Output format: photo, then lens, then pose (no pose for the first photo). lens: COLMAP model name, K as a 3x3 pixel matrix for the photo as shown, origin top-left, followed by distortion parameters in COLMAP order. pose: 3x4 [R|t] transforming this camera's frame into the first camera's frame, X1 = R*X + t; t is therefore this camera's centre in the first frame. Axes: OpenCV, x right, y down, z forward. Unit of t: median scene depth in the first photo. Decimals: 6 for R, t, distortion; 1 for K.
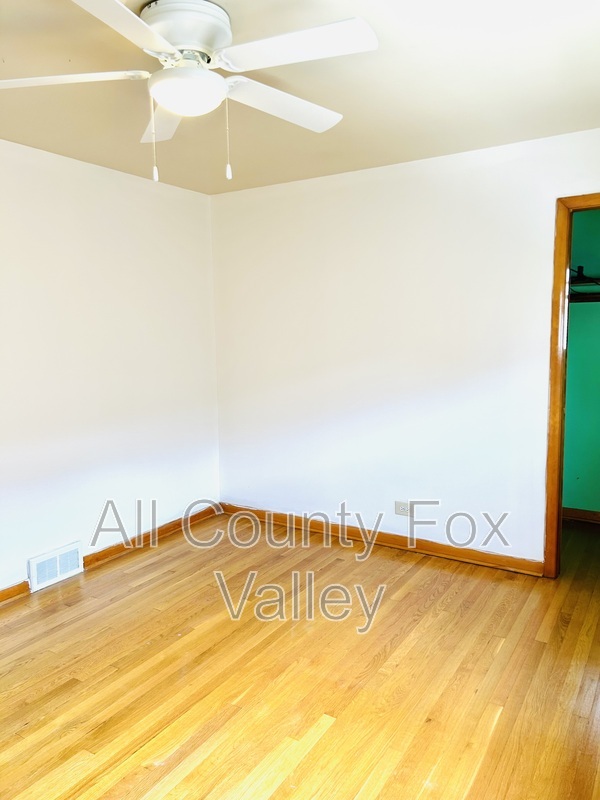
lens RADIAL K [[601.8, 0, 300.0], [0, 601.8, 400.0], [0, 0, 1]] dist [0.092002, -0.088345]
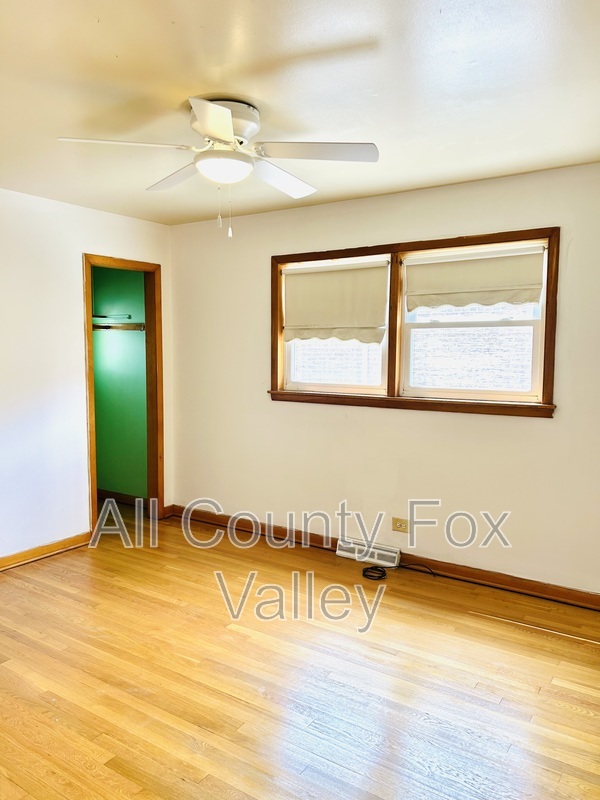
lens RADIAL K [[601.8, 0, 300.0], [0, 601.8, 400.0], [0, 0, 1]] dist [0.092002, -0.088345]
pose [[0.030607, -0.068572, 0.997177, -1.091356], [0.111337, 0.991669, 0.064776, -0.054571], [-0.993311, 0.109040, 0.037986, 0.616000]]
